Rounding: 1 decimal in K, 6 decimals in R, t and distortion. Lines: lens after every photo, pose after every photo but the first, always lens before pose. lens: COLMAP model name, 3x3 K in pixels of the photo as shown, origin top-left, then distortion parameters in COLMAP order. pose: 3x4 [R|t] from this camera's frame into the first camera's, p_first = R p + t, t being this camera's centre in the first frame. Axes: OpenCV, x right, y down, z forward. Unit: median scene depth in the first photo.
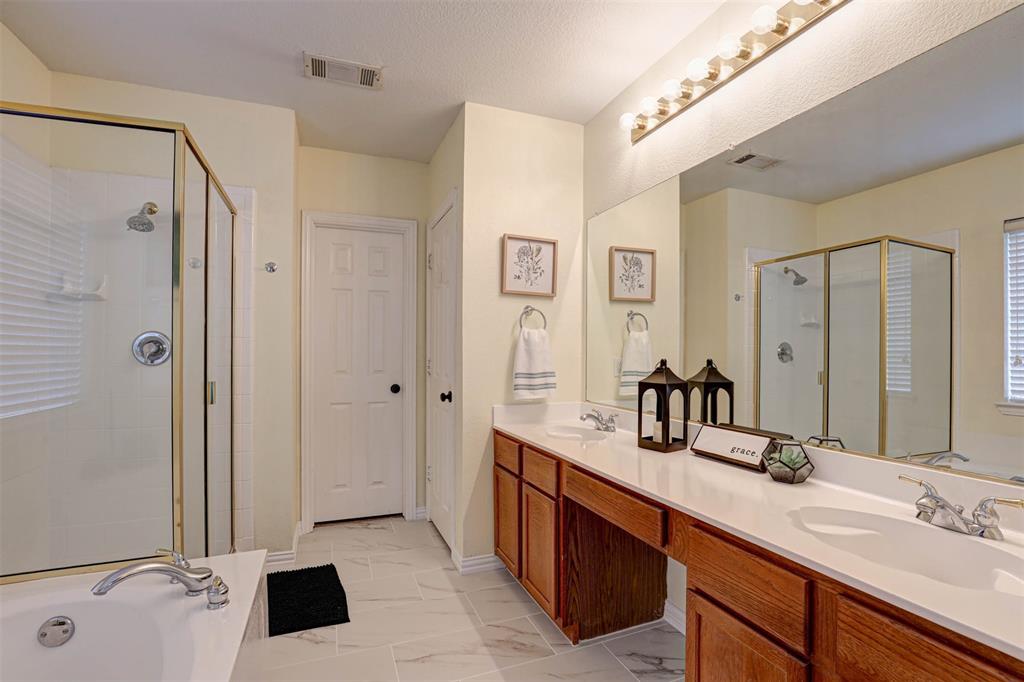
lens RADIAL K [[475.8, 0, 506.5], [0, 475.8, 356.0], [0, 0, 1]] dist [-0.024833, 0.000254]
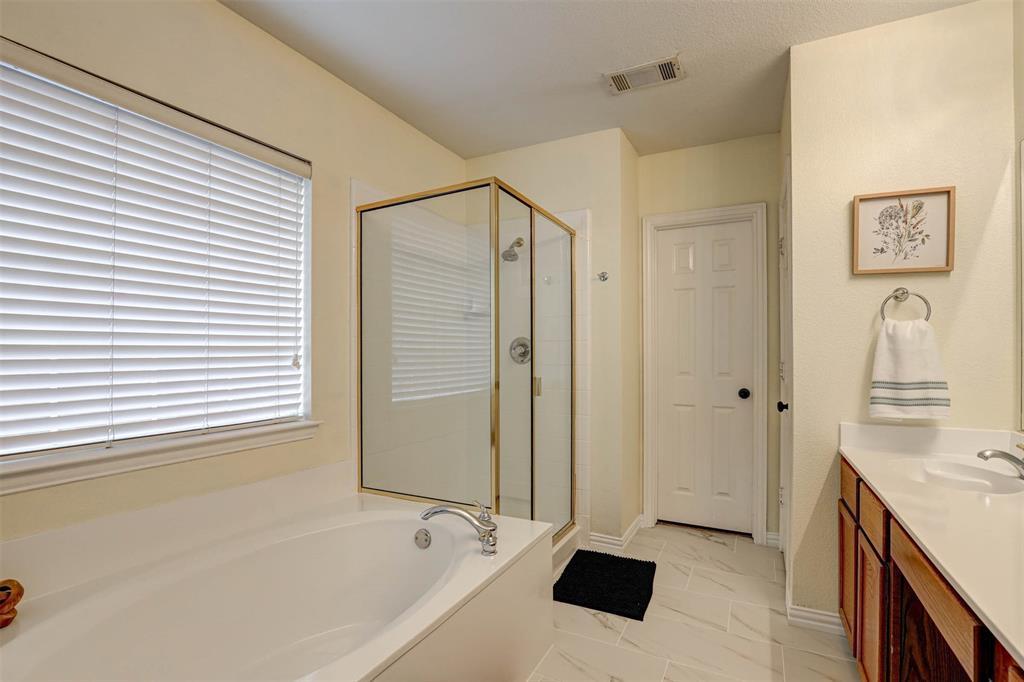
lens RADIAL K [[475.8, 0, 506.5], [0, 475.8, 356.0], [0, 0, 1]] dist [-0.024833, 0.000254]
pose [[0.662077, 0.004309, -0.749423, 0.185571], [-0.006033, 0.999982, 0.000420, -0.000147], [0.749412, 0.004243, 0.662091, 0.093092]]
